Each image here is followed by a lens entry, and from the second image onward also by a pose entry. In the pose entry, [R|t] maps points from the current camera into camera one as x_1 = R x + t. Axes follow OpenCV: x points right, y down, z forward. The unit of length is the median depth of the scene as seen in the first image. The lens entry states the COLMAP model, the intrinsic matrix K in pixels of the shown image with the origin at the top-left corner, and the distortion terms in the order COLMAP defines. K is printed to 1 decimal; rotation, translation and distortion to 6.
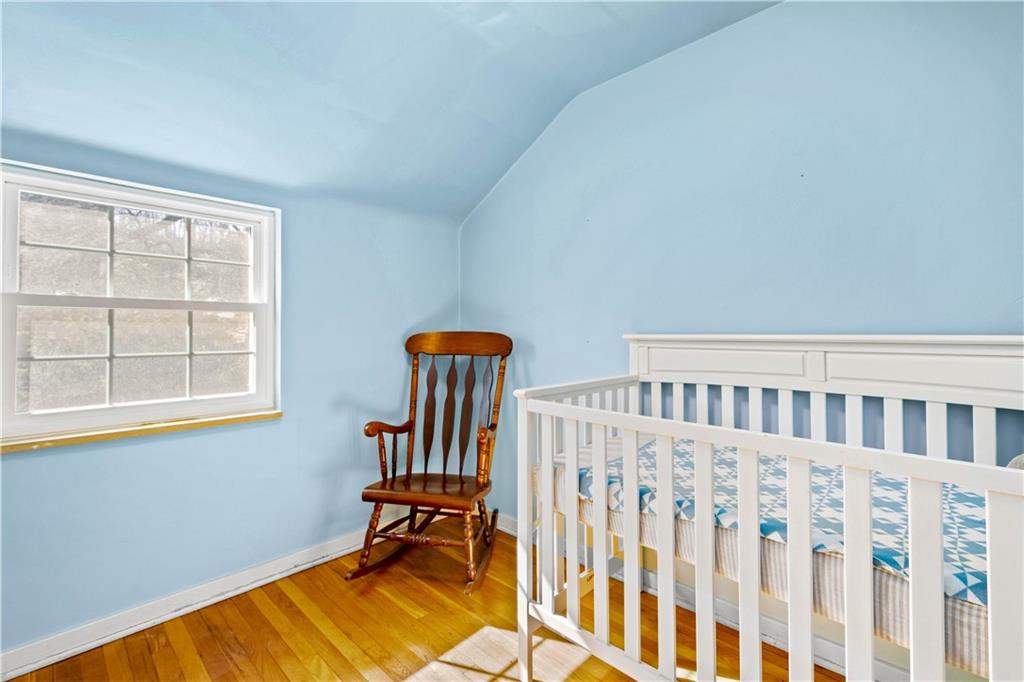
lens RADIAL K [[447.6, 0, 512.2], [0, 447.6, 330.4], [0, 0, 1]] dist [0.010038, -0.002354]
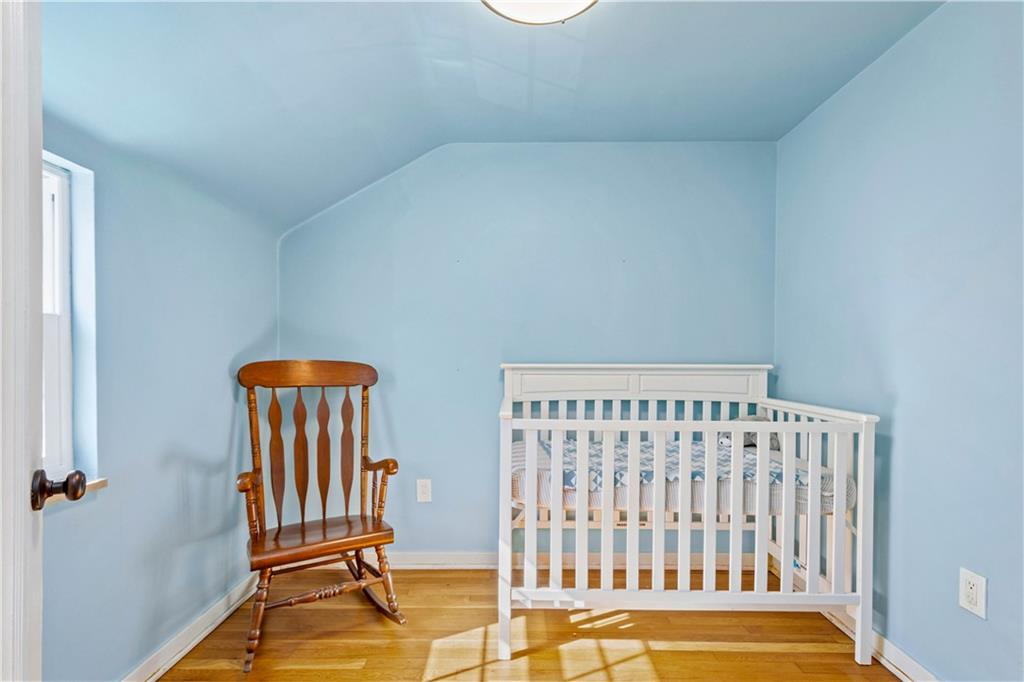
lens RADIAL K [[447.6, 0, 508.5], [0, 447.6, 370.2], [0, 0, 1]] dist [0.010038, -0.002354]
pose [[0.731499, -0.009503, 0.681776, -0.556975], [-0.008078, 0.999712, 0.022602, -0.001059], [-0.681794, -0.022041, 0.731212, 0.108484]]
